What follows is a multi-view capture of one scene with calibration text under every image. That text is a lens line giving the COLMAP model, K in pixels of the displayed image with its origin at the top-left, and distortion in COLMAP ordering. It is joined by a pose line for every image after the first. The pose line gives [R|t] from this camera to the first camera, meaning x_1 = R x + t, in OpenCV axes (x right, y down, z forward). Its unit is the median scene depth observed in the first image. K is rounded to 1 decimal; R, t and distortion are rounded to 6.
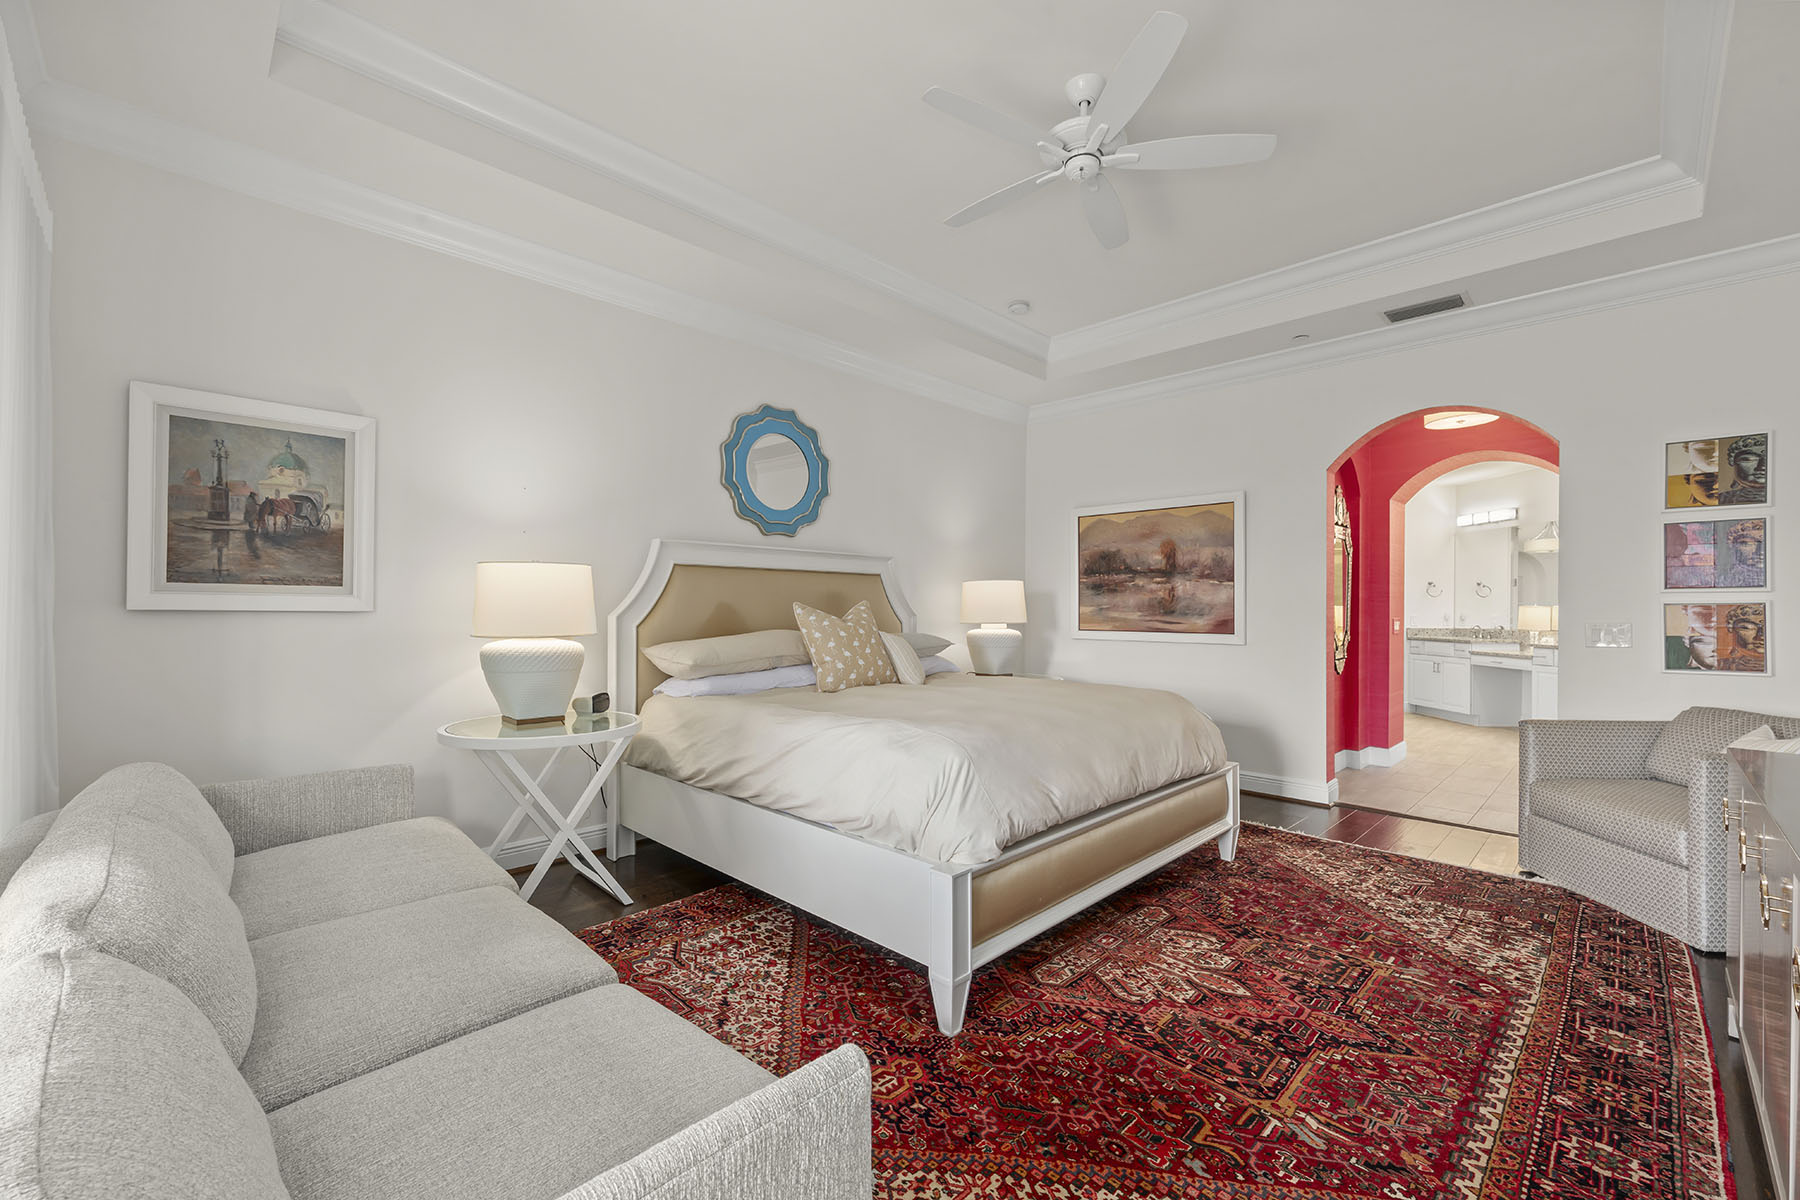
lens RADIAL K [[739.1, 0, 900.0], [0, 739.1, 600.0], [0, 0, 1]] dist [0.001207, -0.000093]
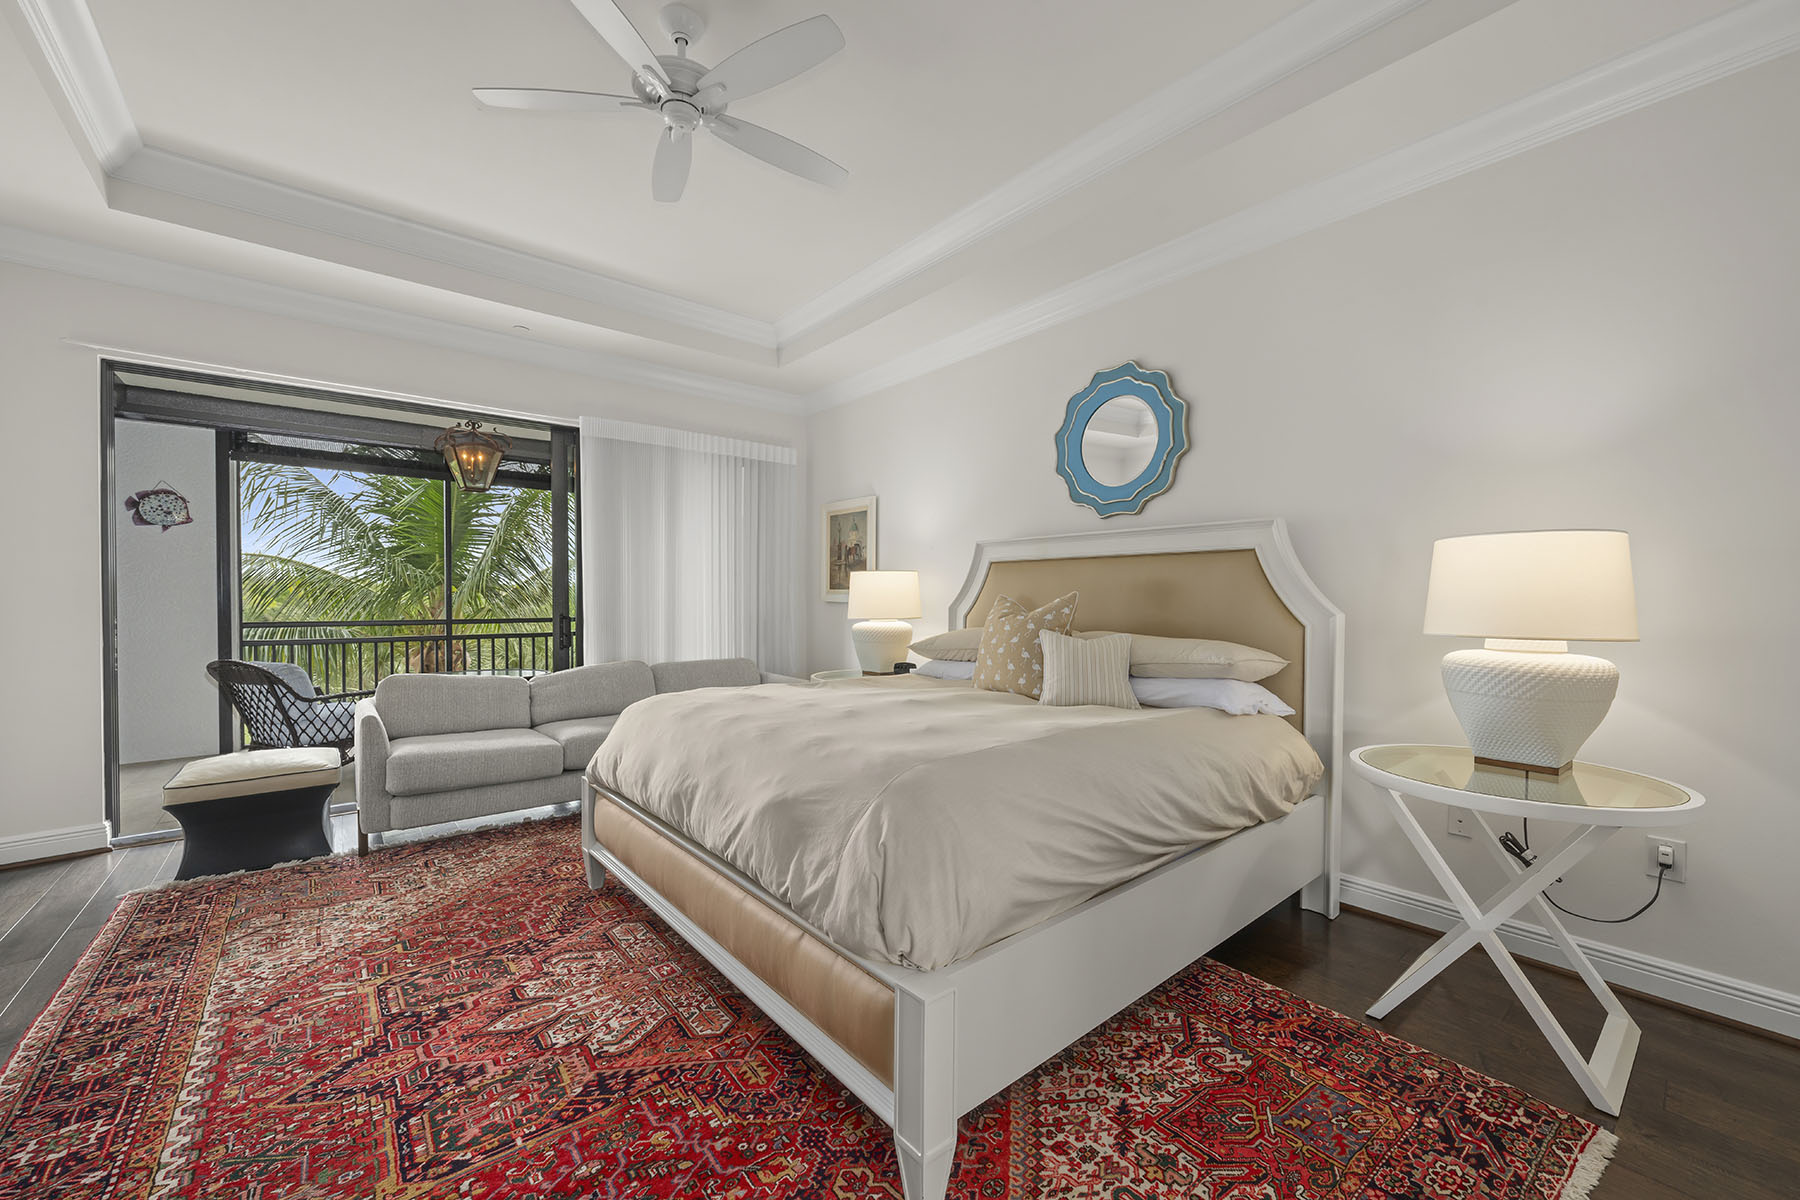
lens RADIAL K [[702.1, 0, 900.0], [0, 702.1, 600.0], [0, 0, 1]] dist [-0.000653, 0.000850]
pose [[-0.094196, -0.002750, -0.995550, 1.298820], [0.006978, 0.999970, -0.003422, 0.019956], [0.995529, -0.007269, -0.094174, 1.610729]]
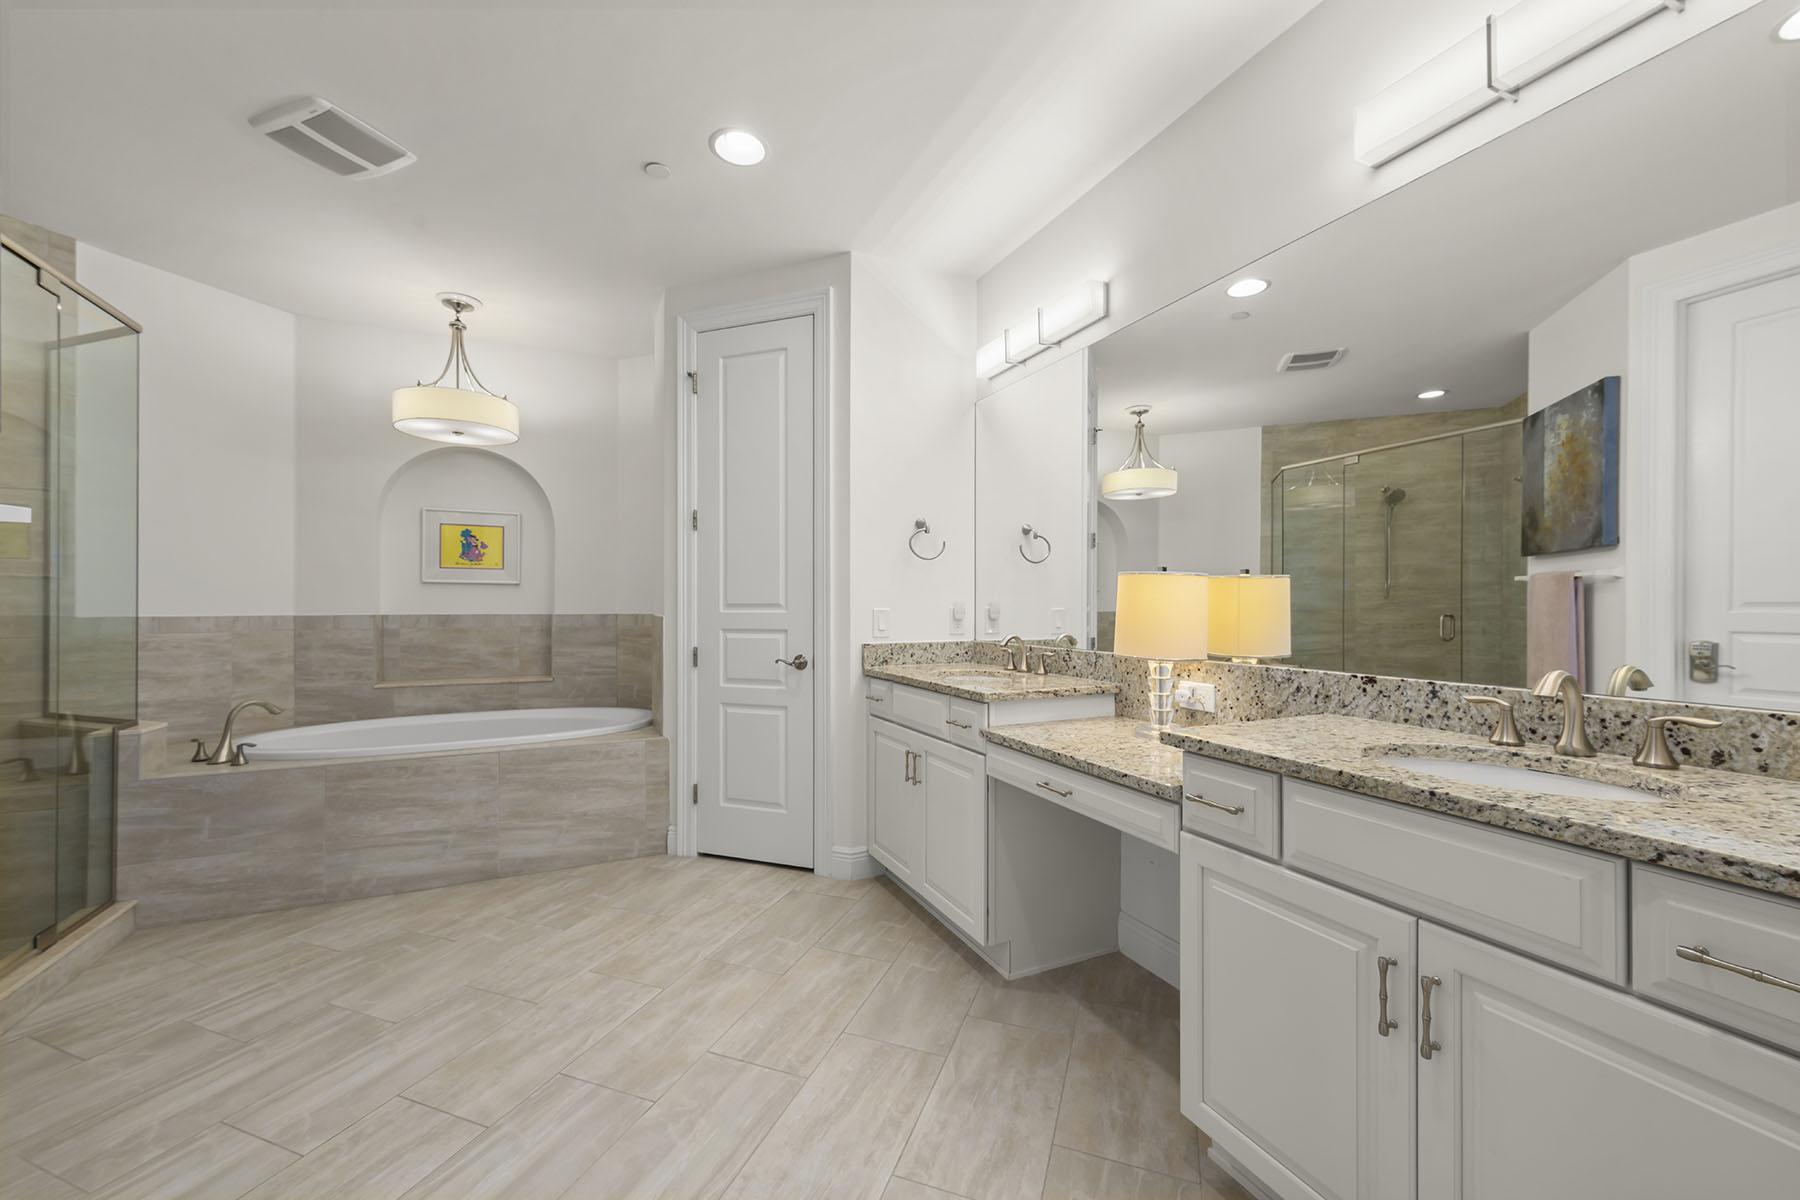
lens RADIAL K [[702.1, 0, 900.0], [0, 702.1, 600.0], [0, 0, 1]] dist [-0.000653, 0.000850]
pose [[0.904265, -0.006500, 0.426922, 0.553561], [0.004141, 0.999971, 0.006455, 0.013706], [-0.426952, -0.004069, 0.904265, 0.679255]]
